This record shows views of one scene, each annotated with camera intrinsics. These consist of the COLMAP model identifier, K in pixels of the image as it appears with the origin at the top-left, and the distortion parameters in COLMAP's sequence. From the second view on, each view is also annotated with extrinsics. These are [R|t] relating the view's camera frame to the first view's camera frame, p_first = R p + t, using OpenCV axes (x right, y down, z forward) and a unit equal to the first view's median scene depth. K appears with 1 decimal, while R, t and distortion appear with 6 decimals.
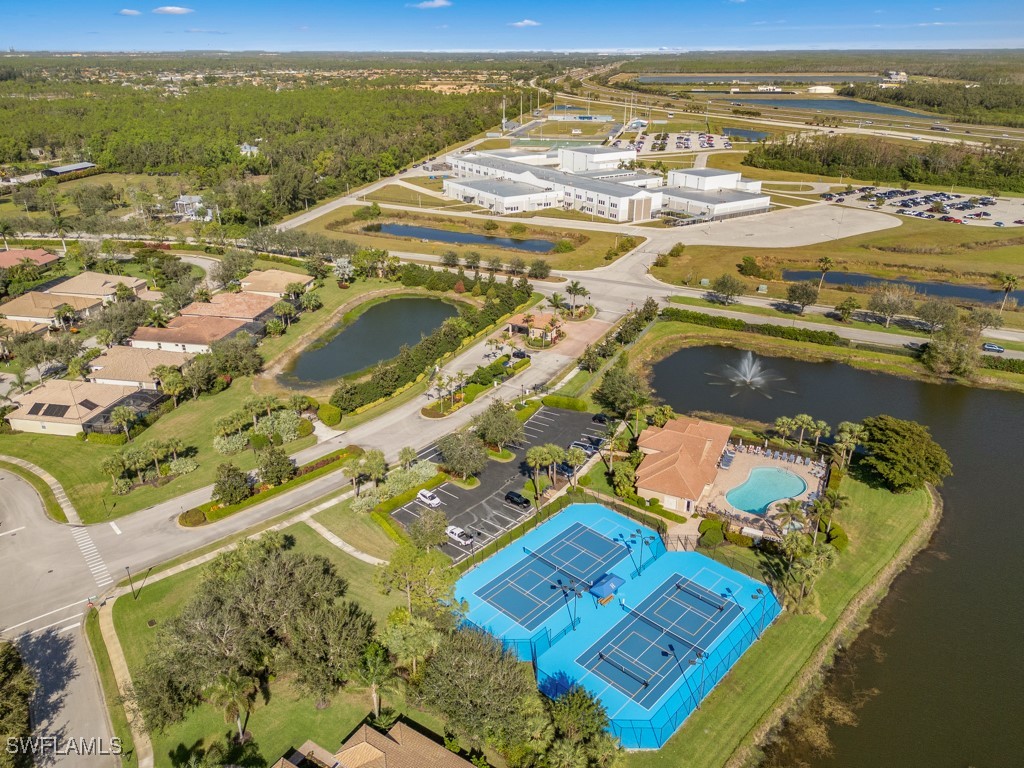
lens RADIAL K [[716.1, 0, 507.3], [0, 716.1, 384.3], [0, 0, 1]] dist [0.073203, -0.076523]
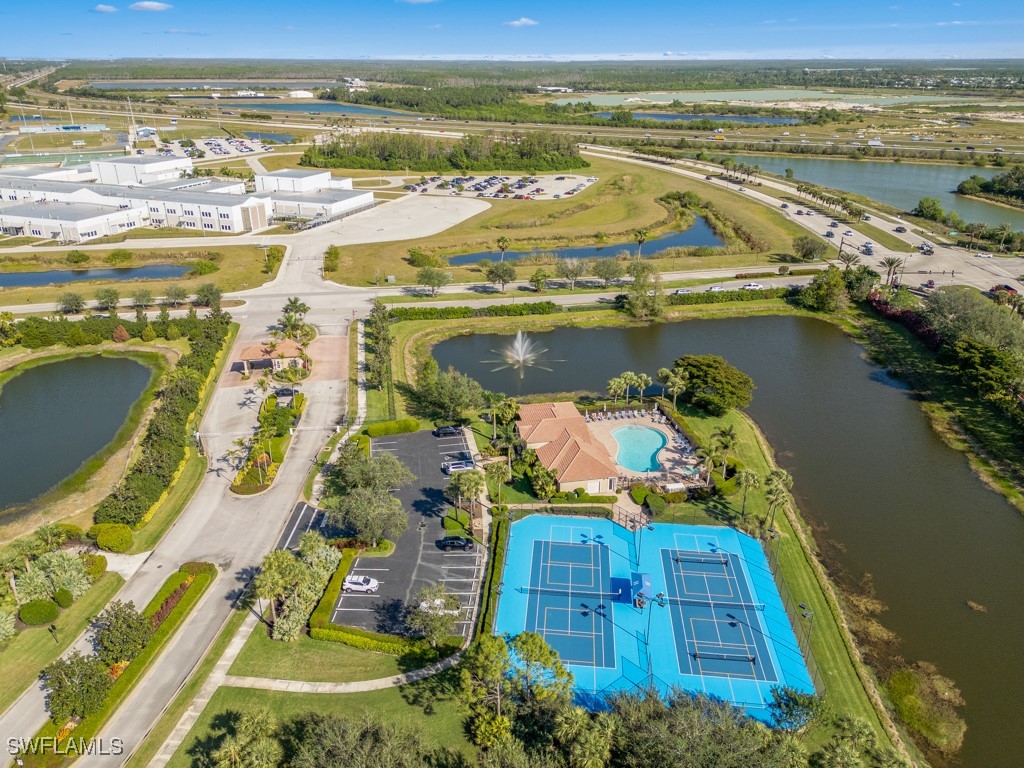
lens RADIAL K [[716.1, 0, 507.3], [0, 716.1, 384.3], [0, 0, 1]] dist [0.073203, -0.076523]
pose [[0.795334, -0.245600, 0.554188, -0.182154], [0.249441, 0.965853, 0.070056, -0.033517], [-0.552470, 0.082519, 0.829438, 0.117796]]
